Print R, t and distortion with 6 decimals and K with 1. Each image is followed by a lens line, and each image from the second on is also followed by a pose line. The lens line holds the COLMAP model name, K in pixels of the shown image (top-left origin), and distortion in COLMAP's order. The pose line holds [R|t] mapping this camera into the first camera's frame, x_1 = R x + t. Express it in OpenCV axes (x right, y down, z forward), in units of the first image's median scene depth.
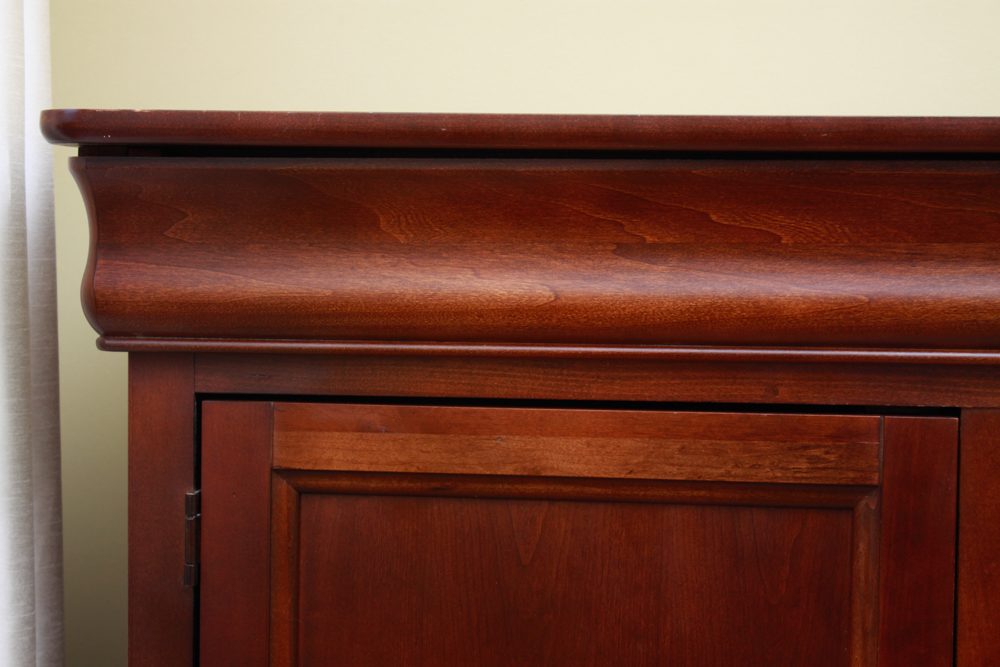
lens RADIAL K [[2293.1, 0, 497.5], [0, 2293.1, 329.8], [0, 0, 1]] dist [0.001217, 0.000000]
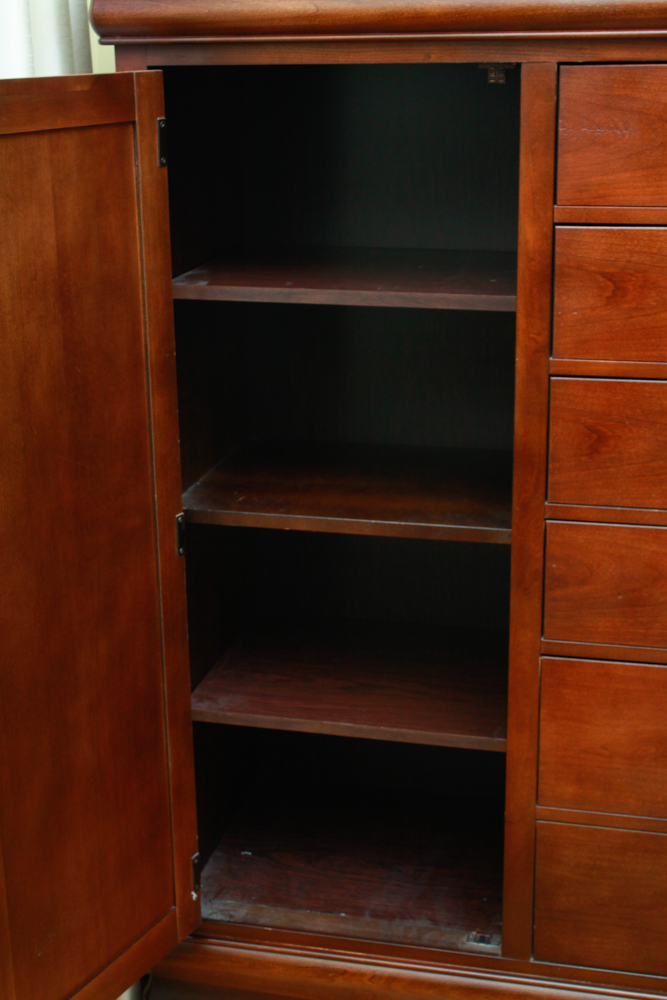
lens RADIAL K [[1556.6, 0, 340.8], [0, 1556.6, 498.8], [0, 0, 1]] dist [-0.006532, 0.000000]
pose [[0.992599, 0.010247, -0.121002, 0.209643], [0.022108, 0.964532, 0.263037, 0.039700], [0.119406, -0.263765, 0.957168, -0.392425]]
